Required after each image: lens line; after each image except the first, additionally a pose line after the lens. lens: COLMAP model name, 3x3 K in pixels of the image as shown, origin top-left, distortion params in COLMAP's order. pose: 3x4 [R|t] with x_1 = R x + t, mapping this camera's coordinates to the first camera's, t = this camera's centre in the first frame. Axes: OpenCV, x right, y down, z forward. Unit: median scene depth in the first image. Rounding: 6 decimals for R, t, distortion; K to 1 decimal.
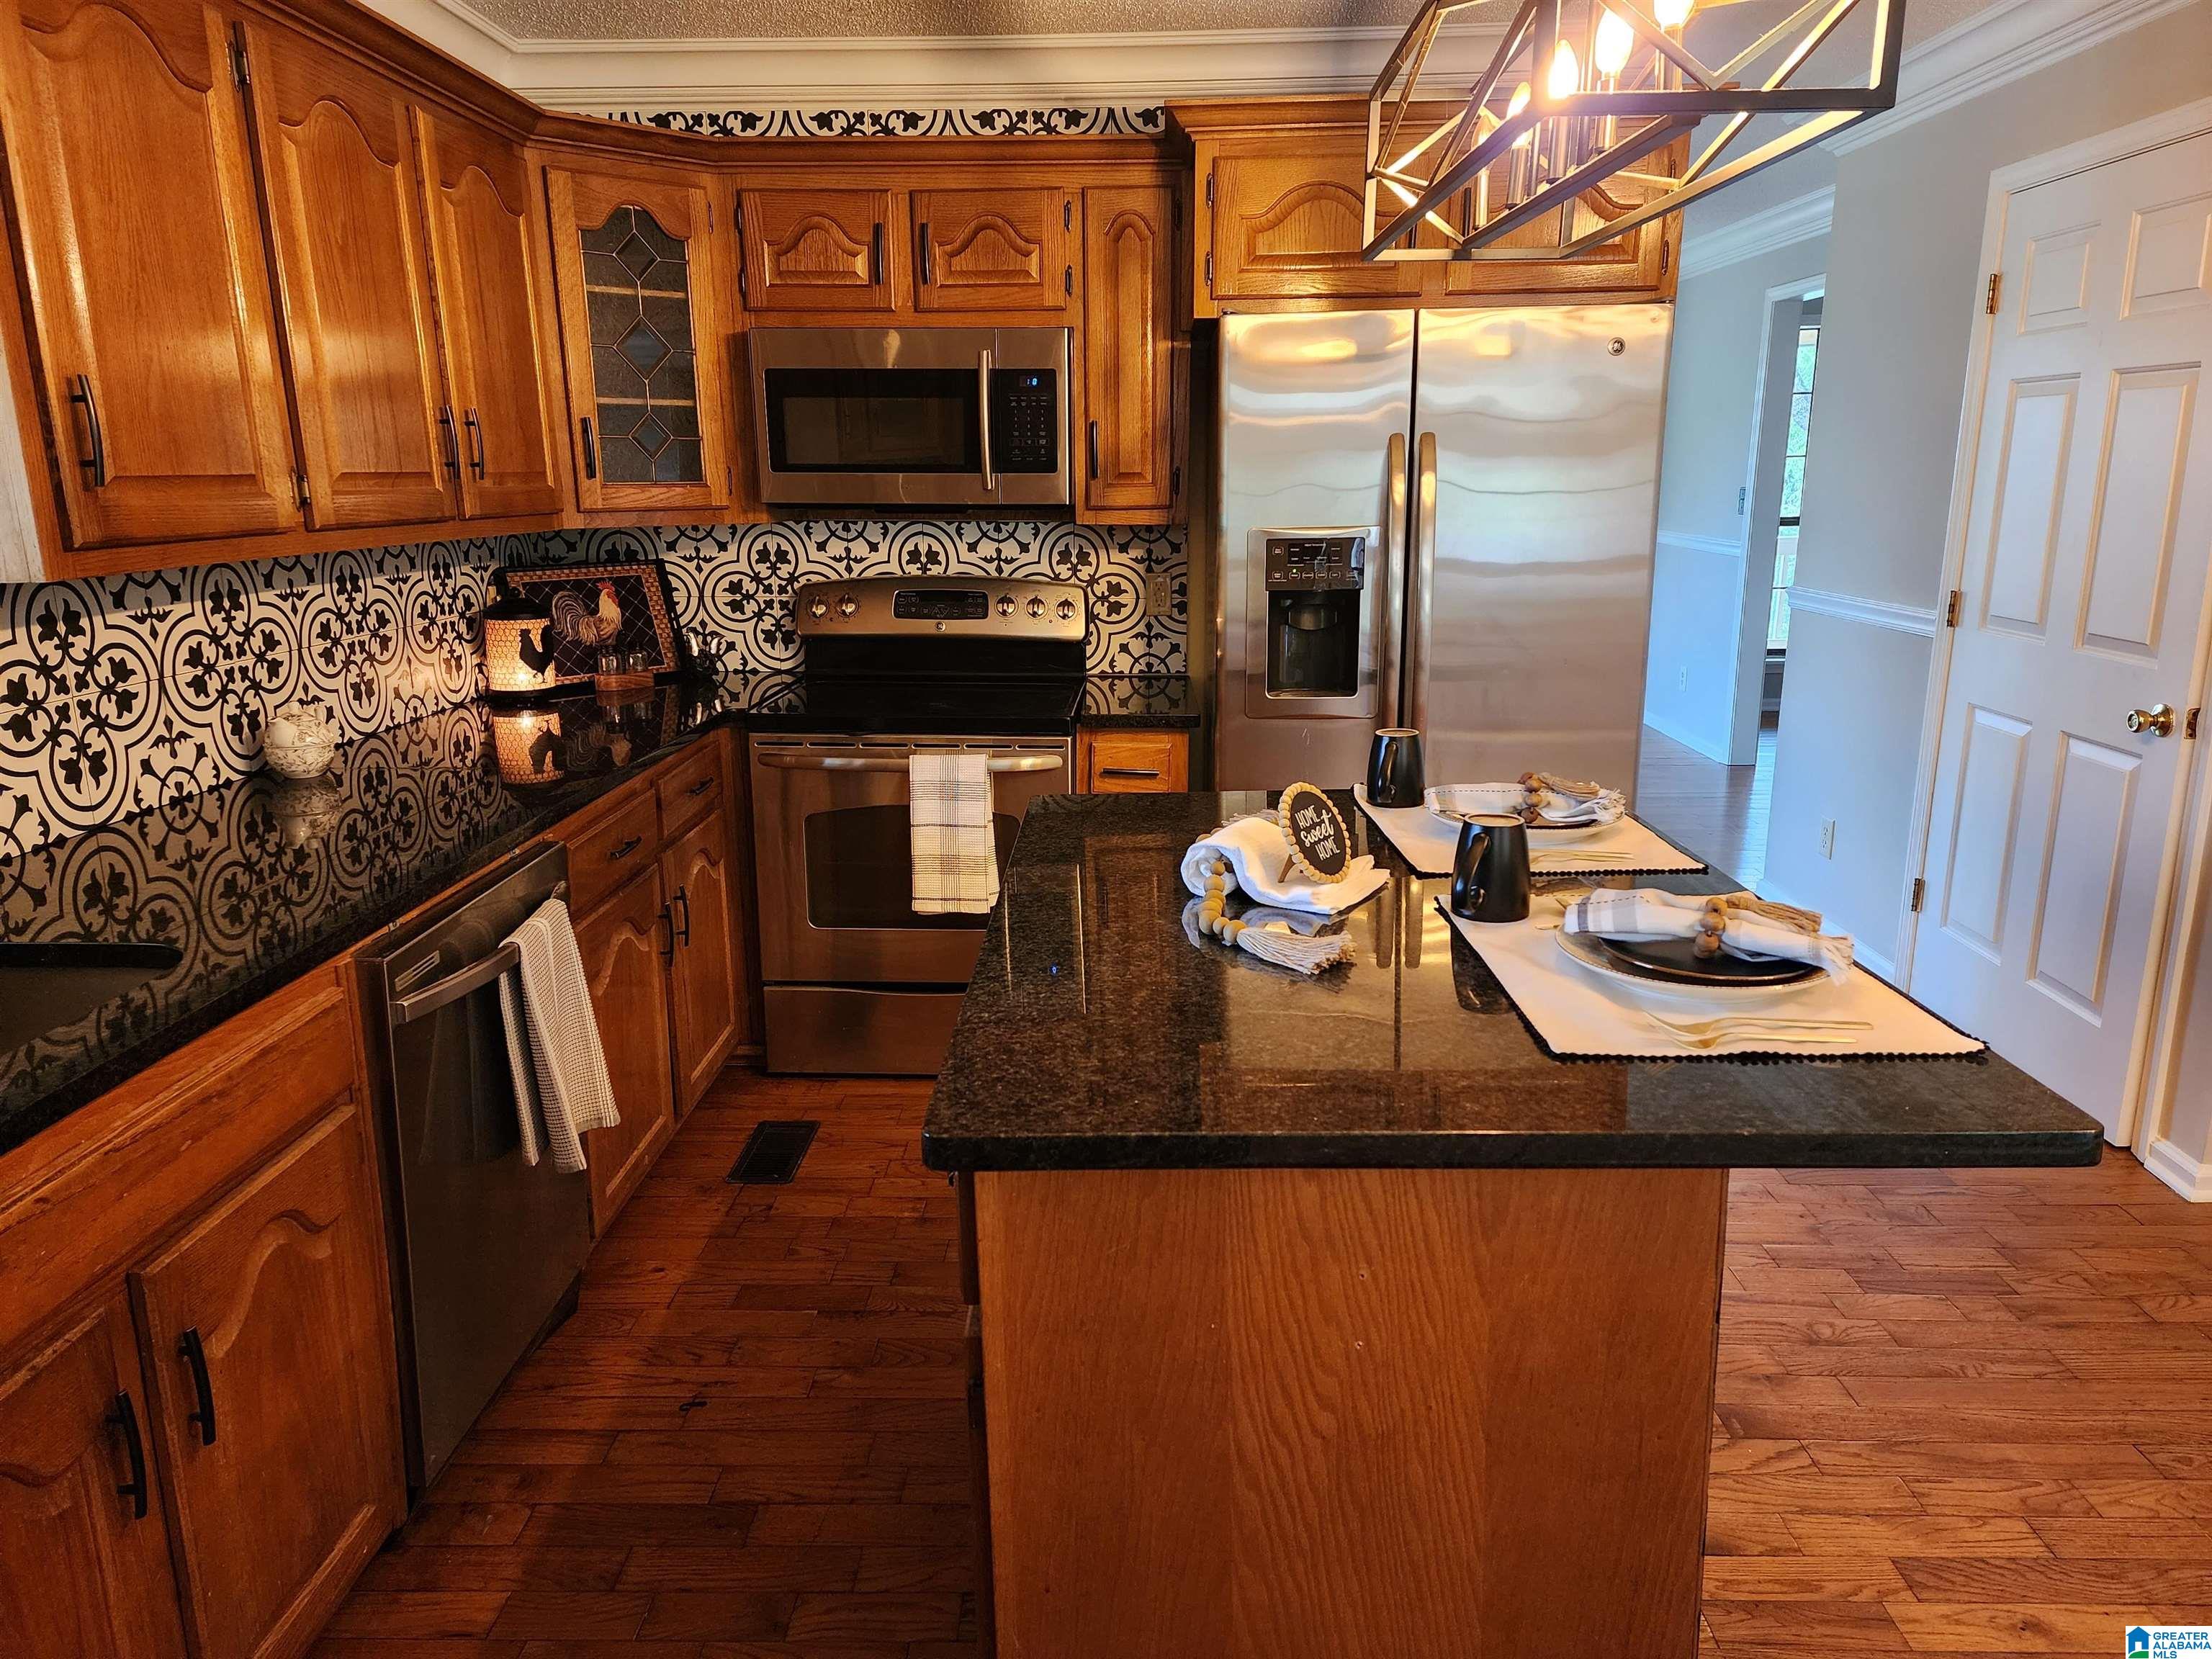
lens RADIAL K [[1453.7, 0, 1089.5], [0, 1453.7, 828.3], [0, 0, 1]] dist [0.122350, -0.146264]
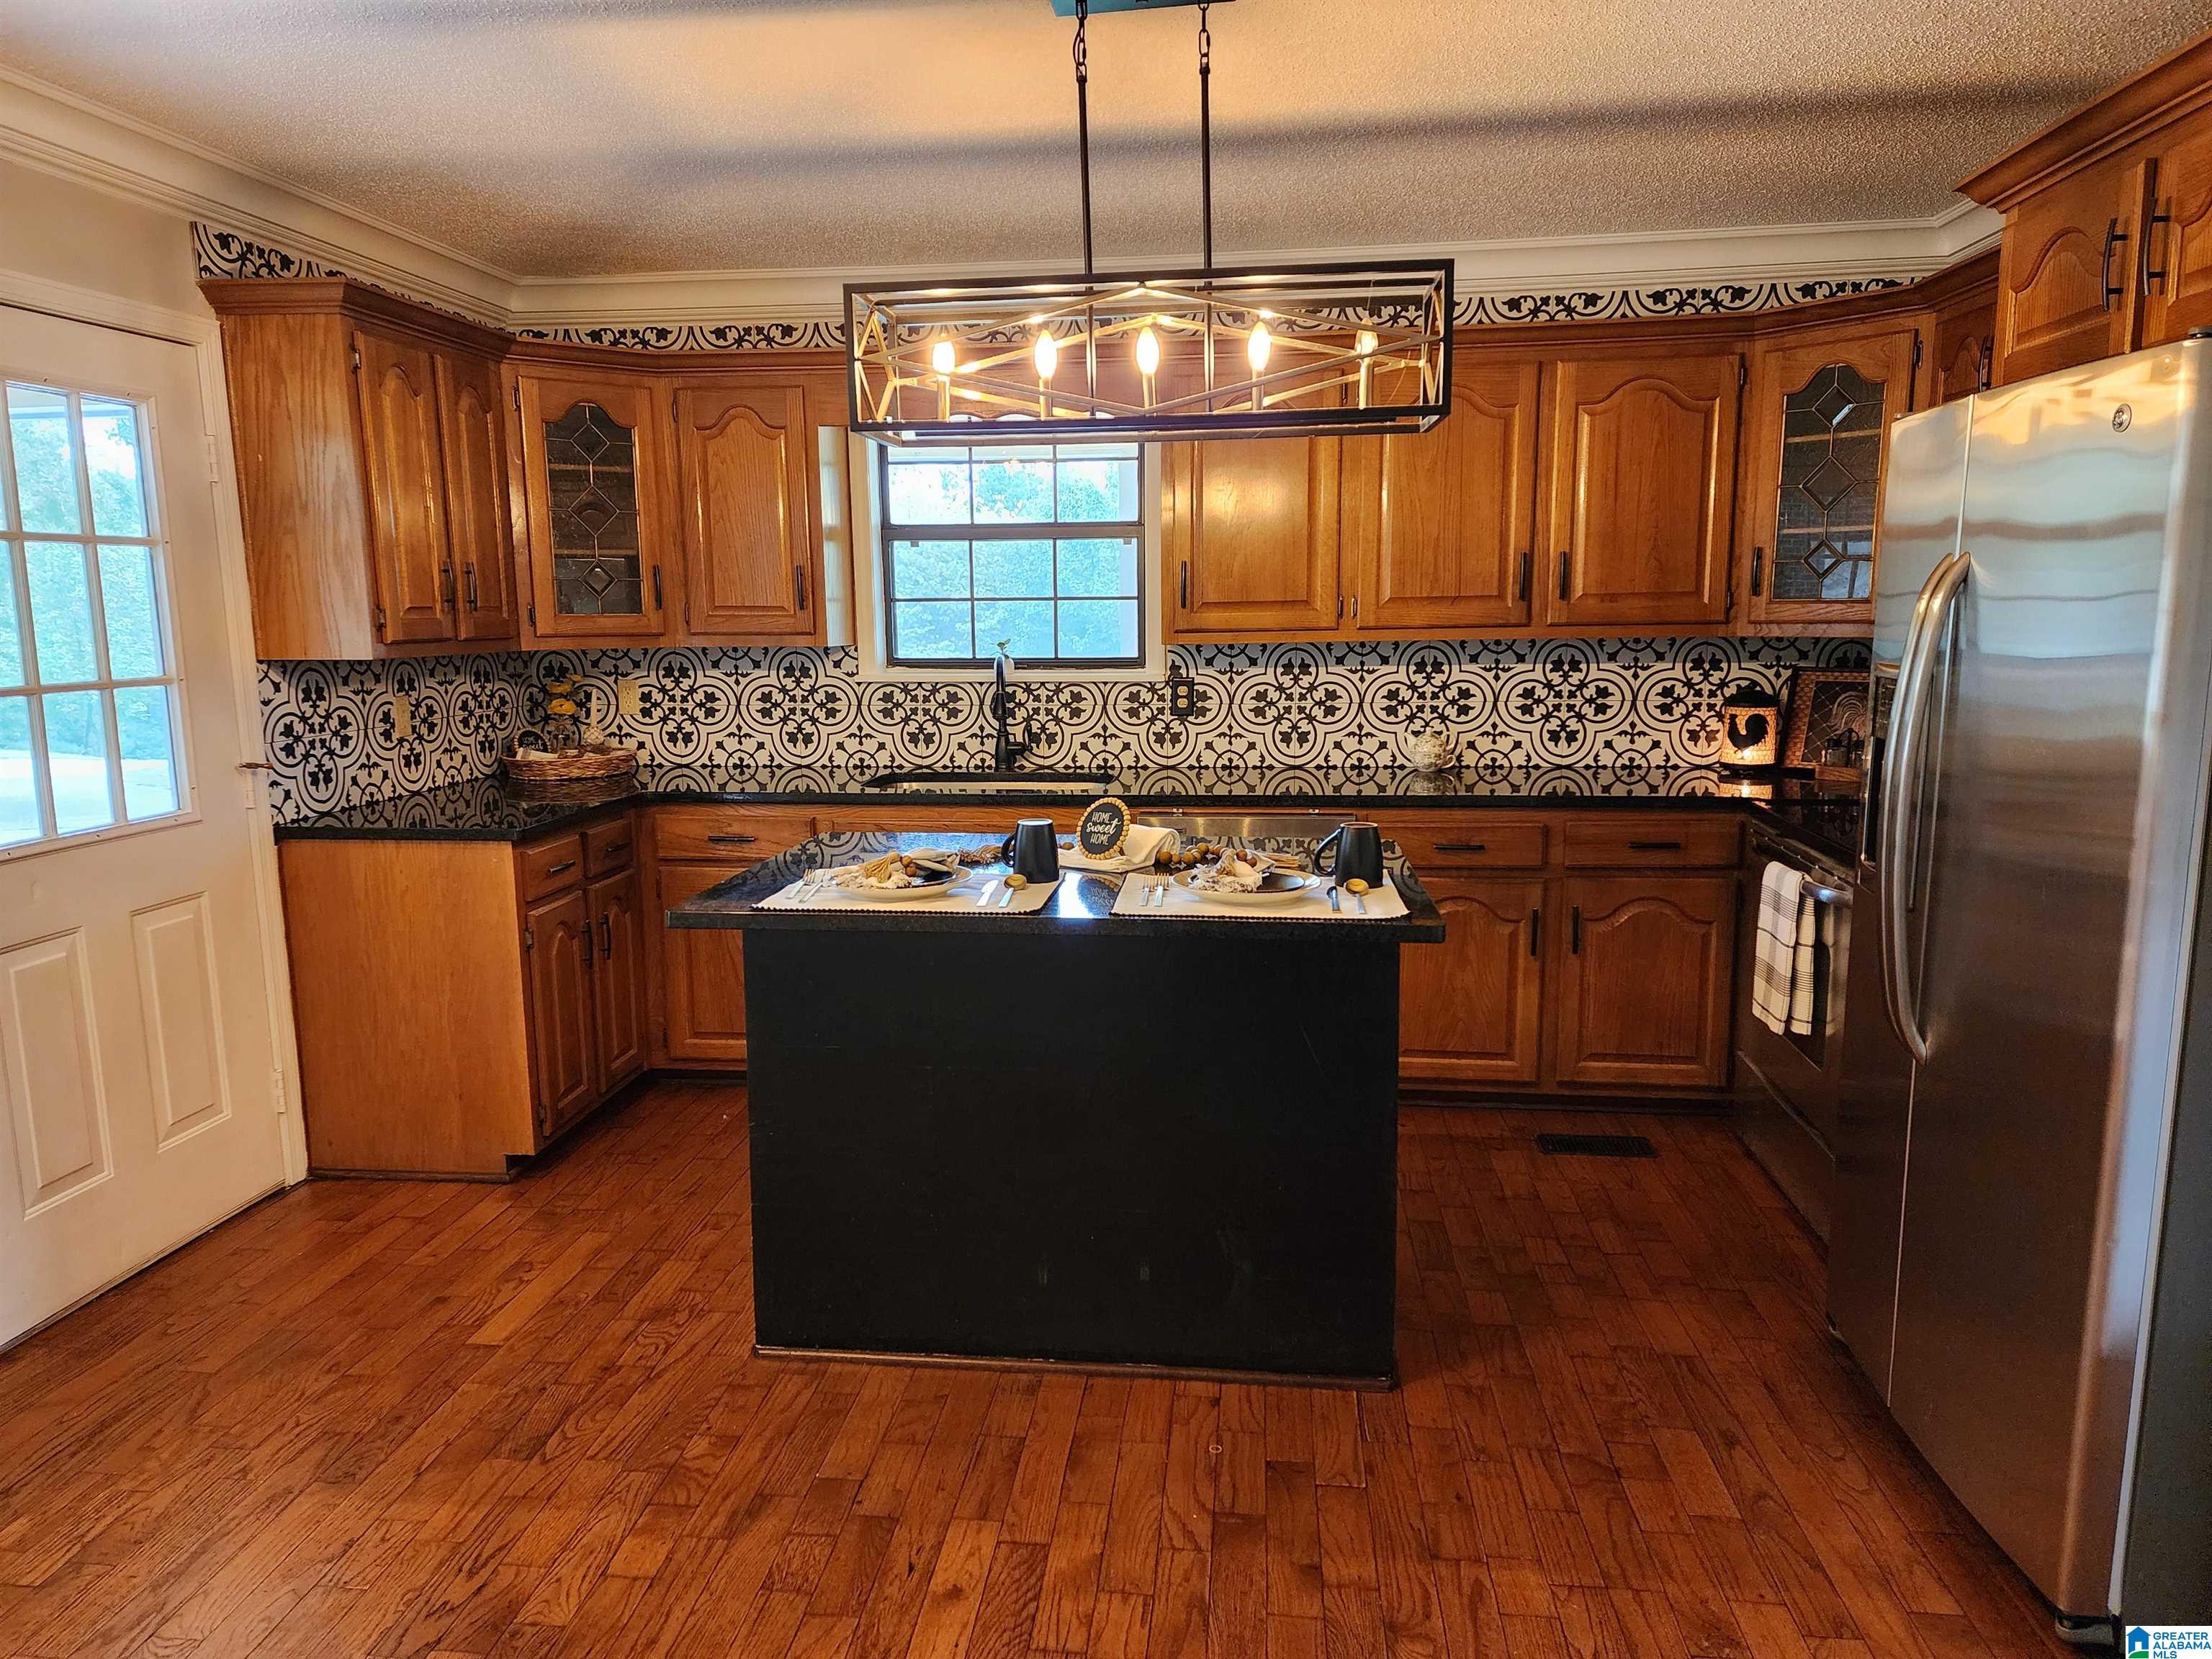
lens RADIAL K [[1453.7, 0, 1089.5], [0, 1453.7, 828.3], [0, 0, 1]] dist [0.122350, -0.146264]
pose [[-0.085454, 0.169503, -0.981818, 1.278246], [-0.221581, 0.957511, 0.184592, -0.214309], [0.971391, 0.233326, -0.044264, 0.772603]]
